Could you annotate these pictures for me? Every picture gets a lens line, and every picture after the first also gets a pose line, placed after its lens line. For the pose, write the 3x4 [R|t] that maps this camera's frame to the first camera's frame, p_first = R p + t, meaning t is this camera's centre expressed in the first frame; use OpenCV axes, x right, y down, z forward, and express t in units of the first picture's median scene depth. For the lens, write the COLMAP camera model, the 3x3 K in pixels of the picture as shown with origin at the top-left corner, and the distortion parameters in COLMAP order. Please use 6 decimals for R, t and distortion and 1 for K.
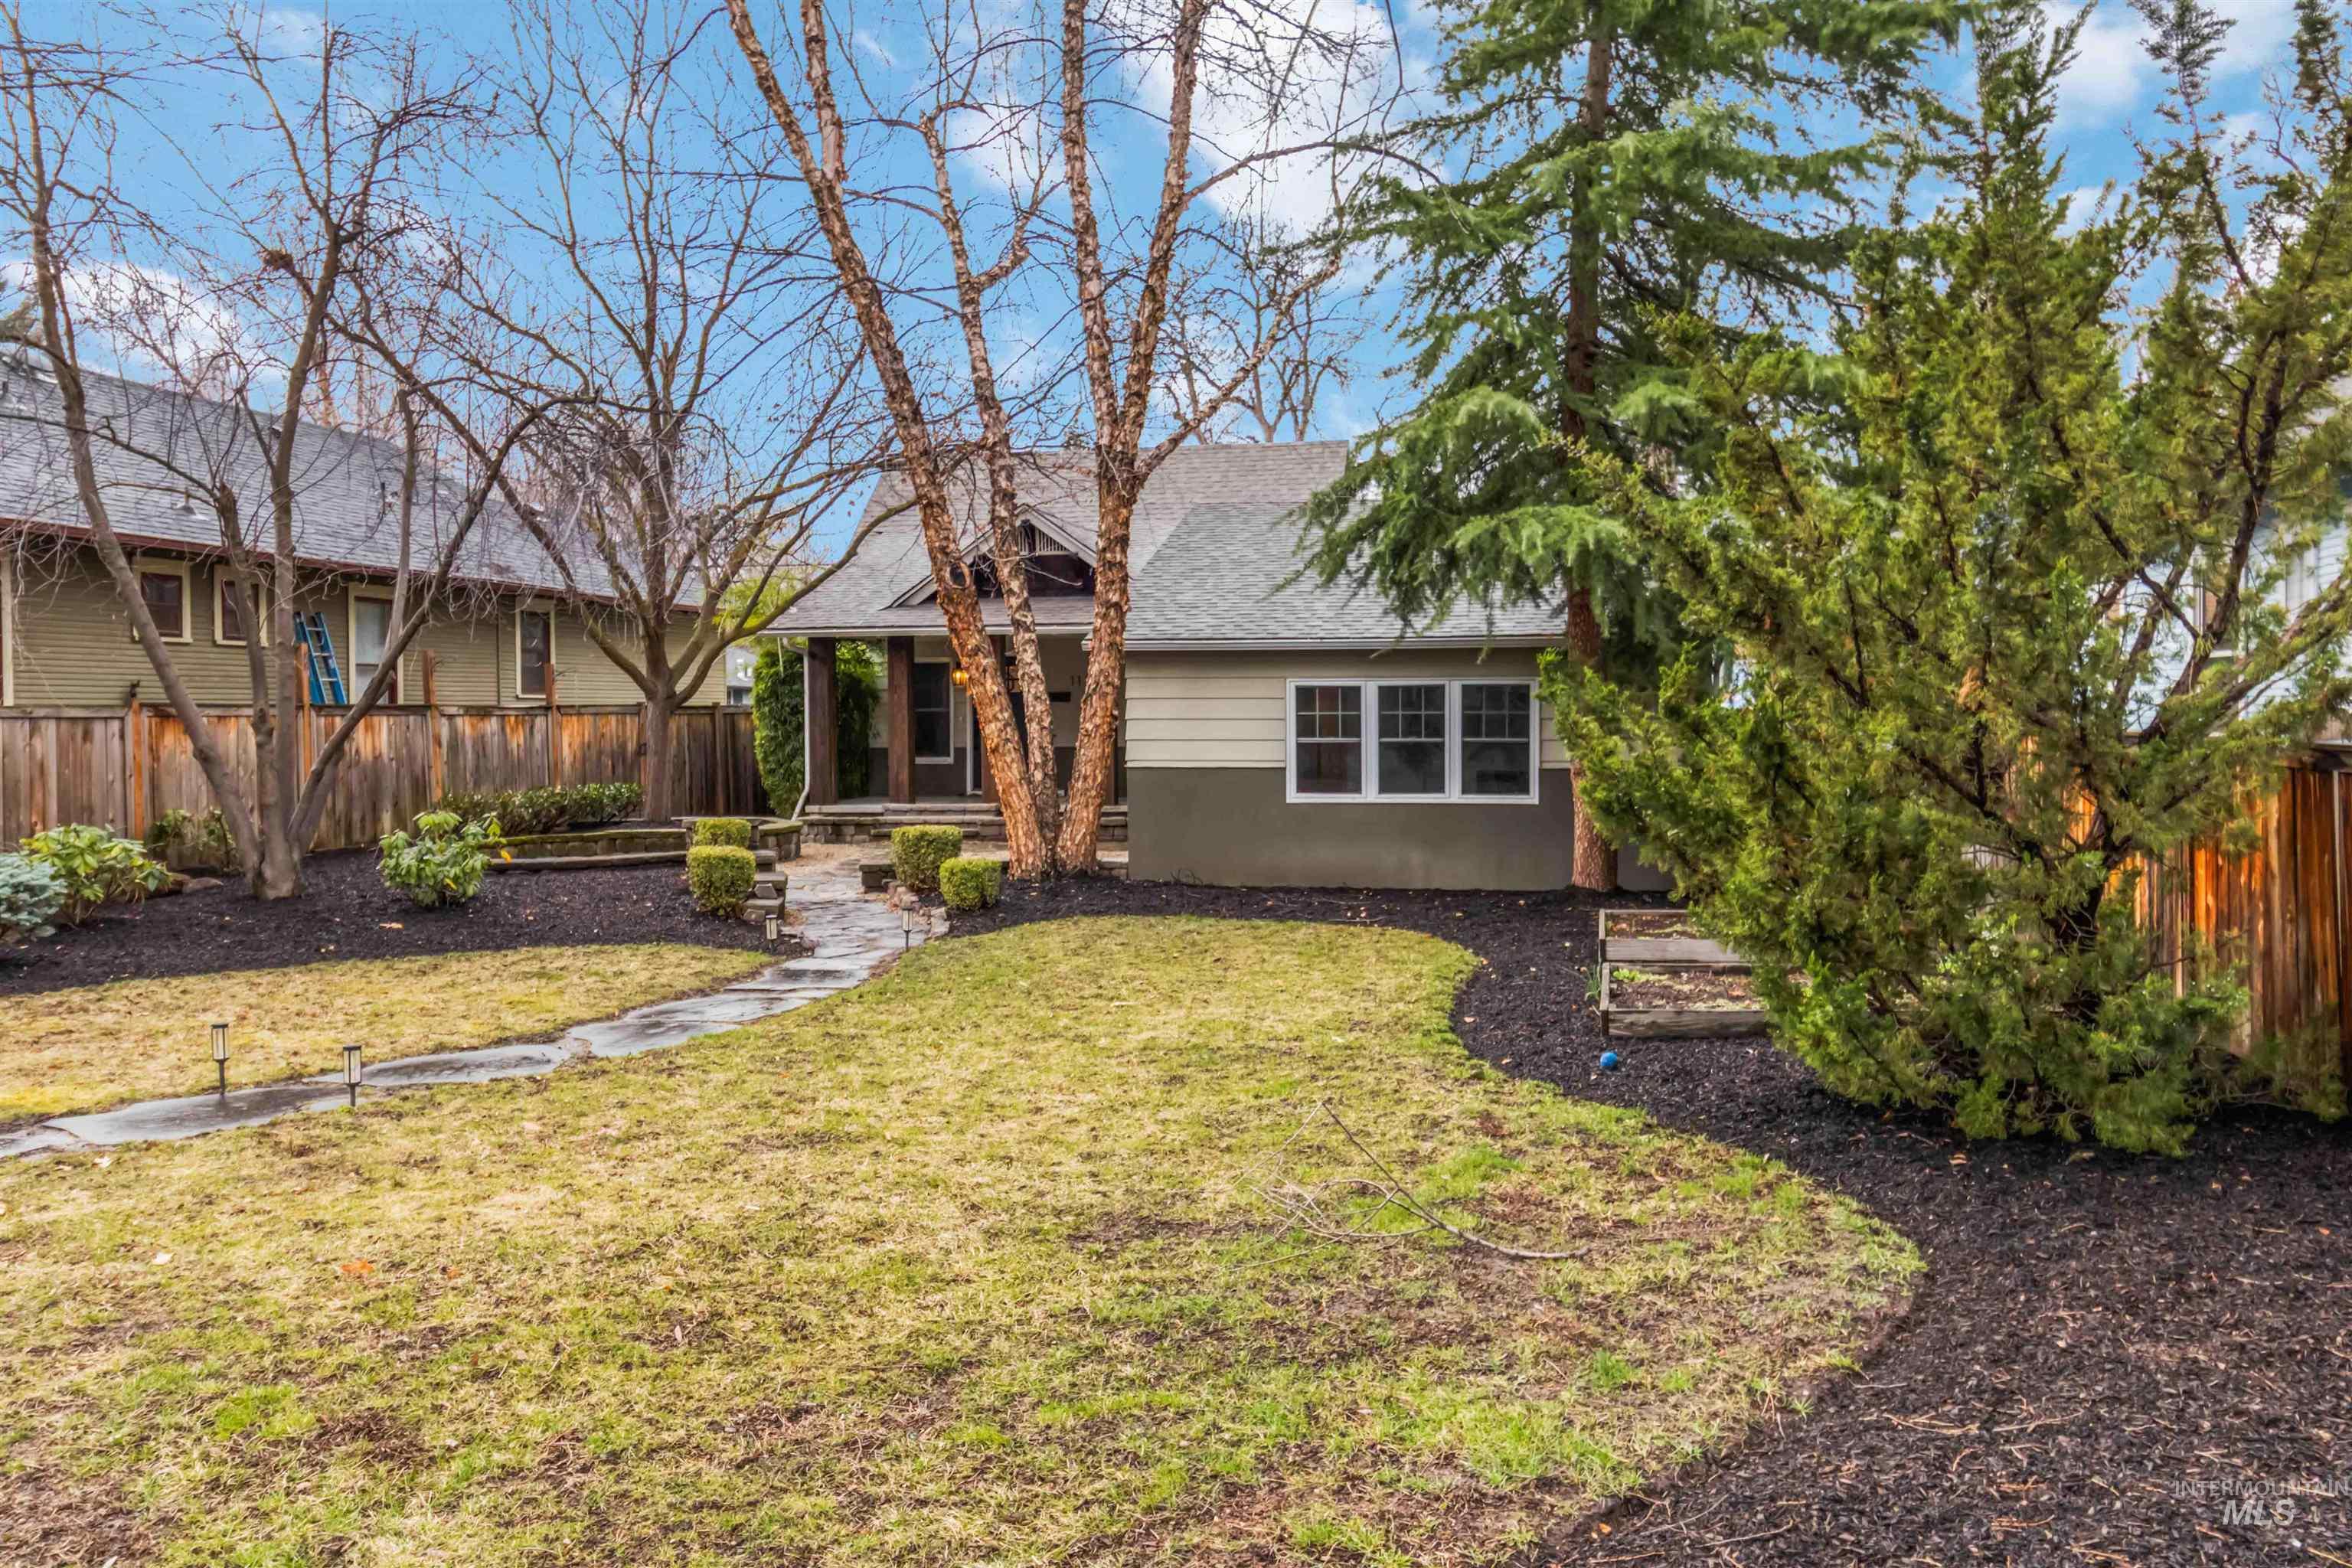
lens RADIAL K [[1874.6, 0, 1184.2], [0, 1874.6, 691.4], [0, 0, 1]] dist [-0.000500, 0.006724]
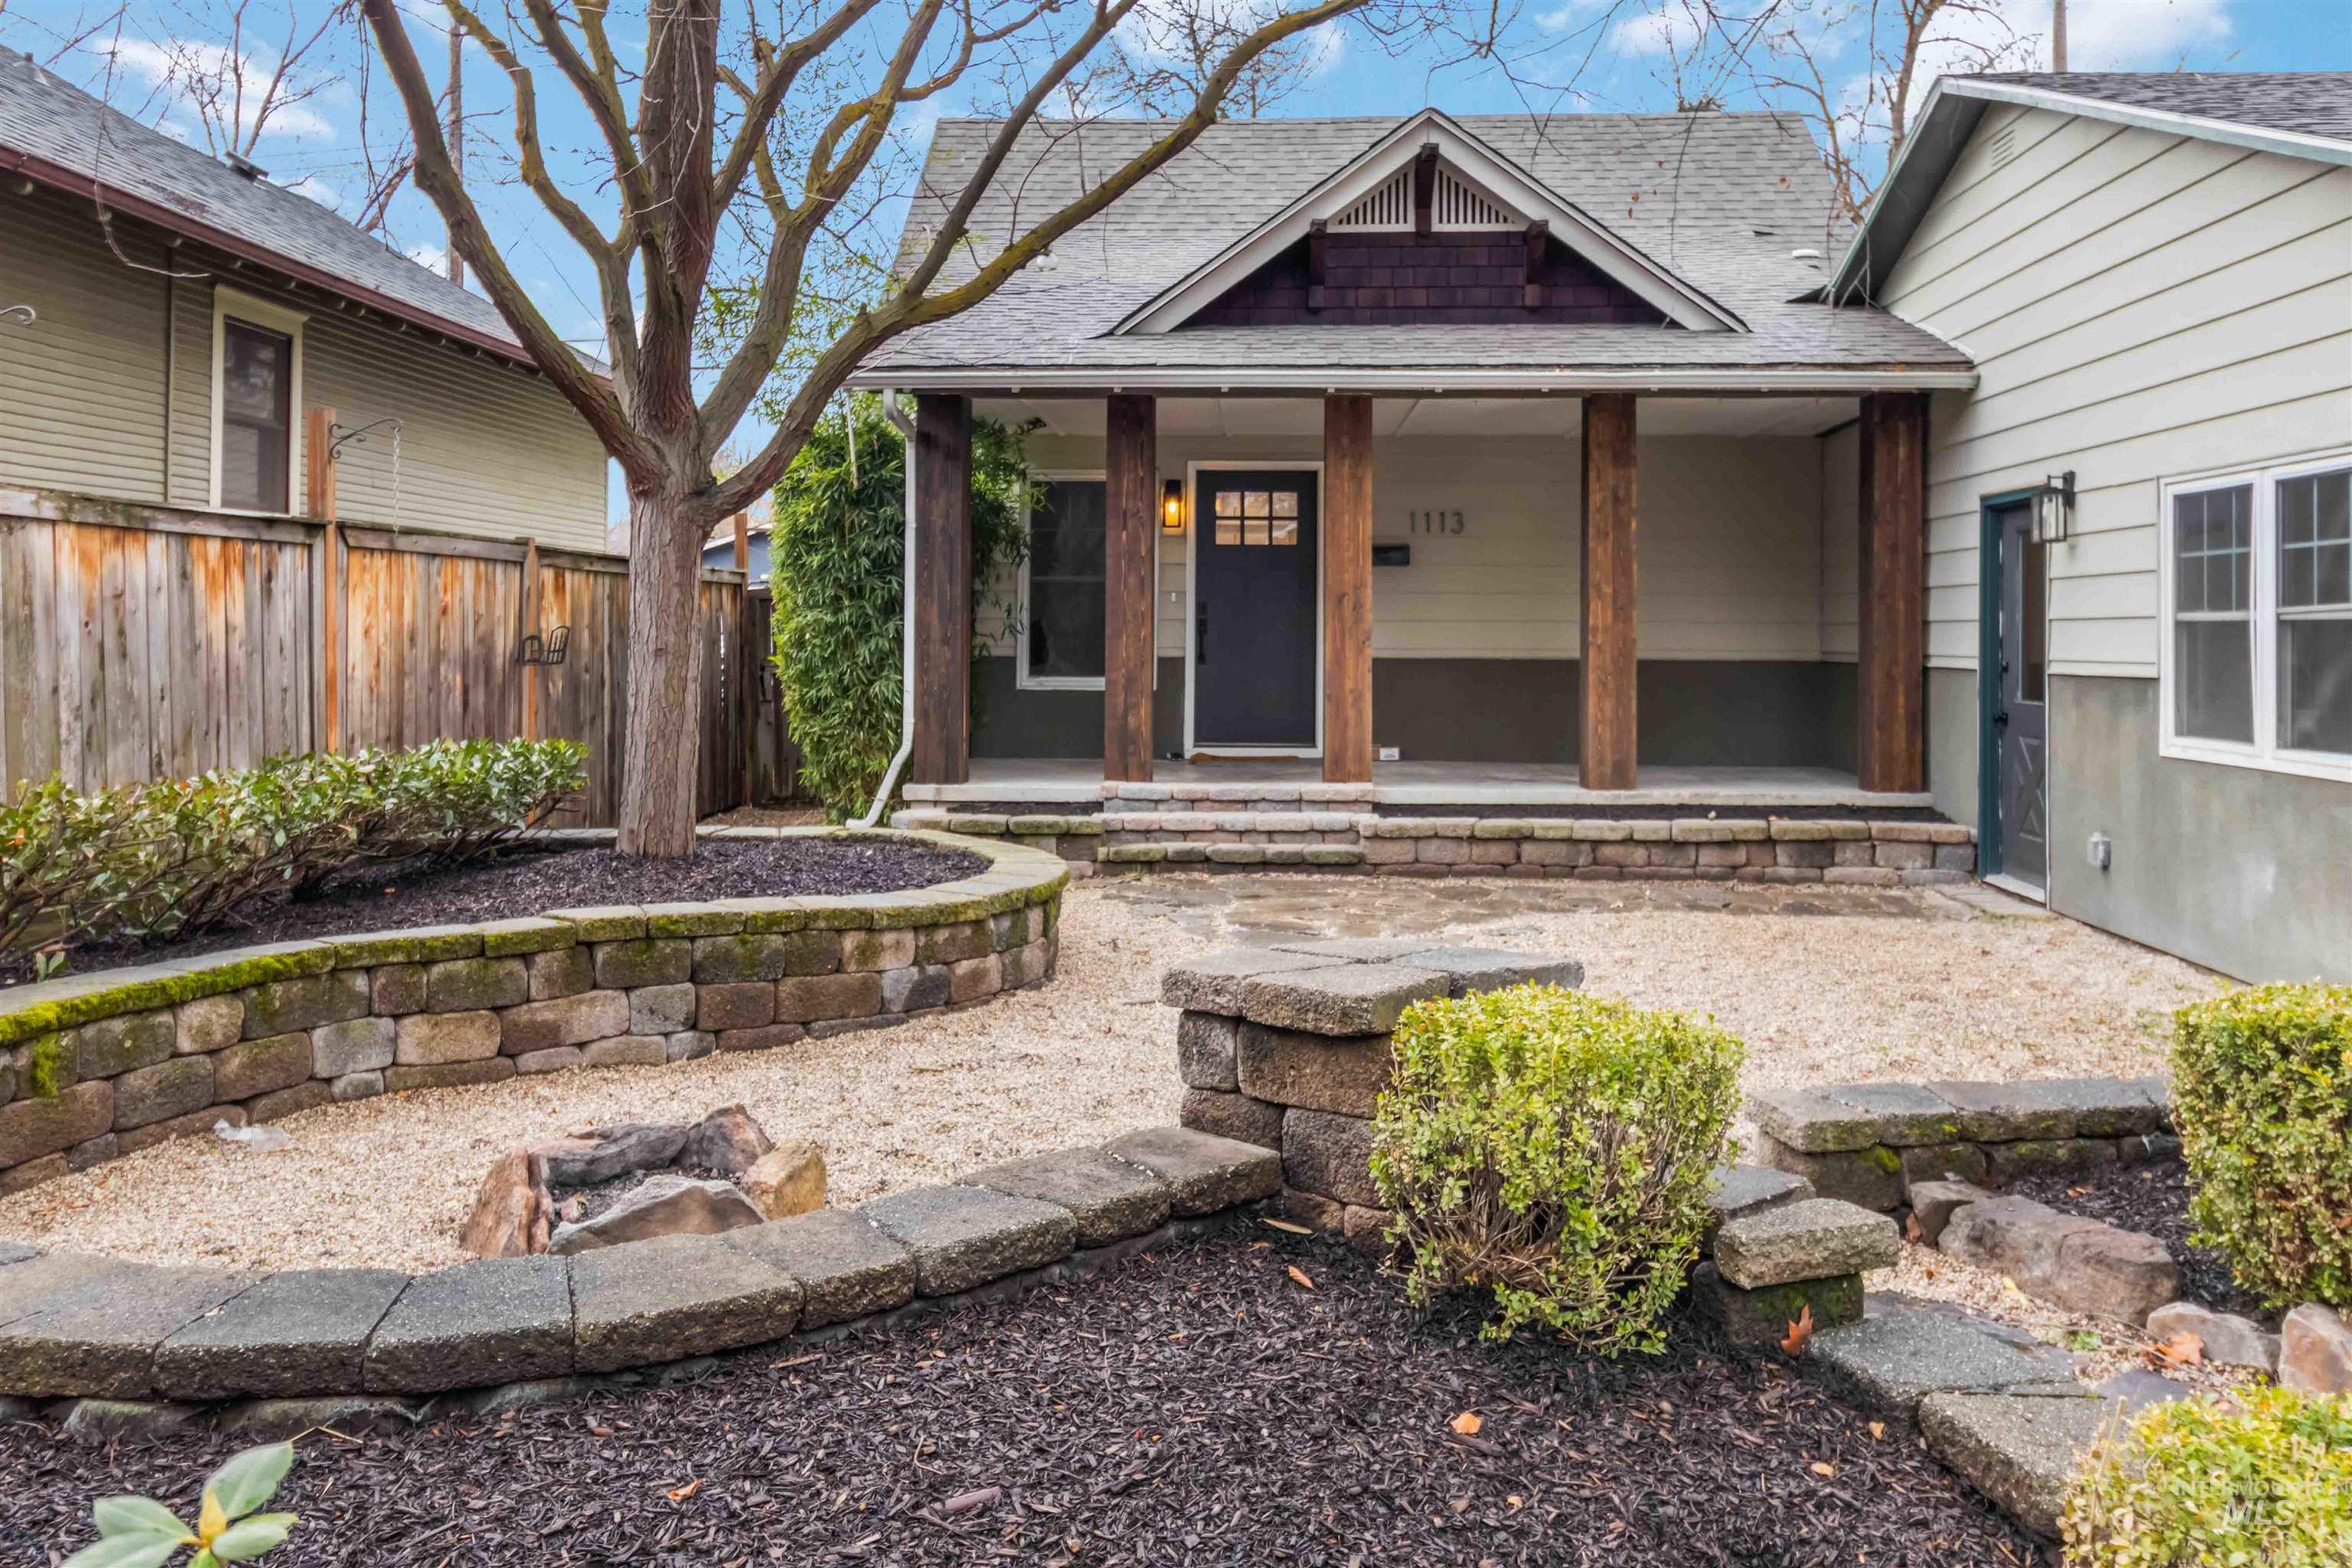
lens RADIAL K [[1960.9, 0, 1181.6], [0, 1960.9, 548.4], [0, 0, 1]] dist [0.002466, 0.001418]
pose [[0.990678, 0.018939, 0.134902, -0.290408], [-0.014216, 0.999255, -0.035884, 0.031178], [-0.135481, 0.033632, 0.990209, 0.779618]]
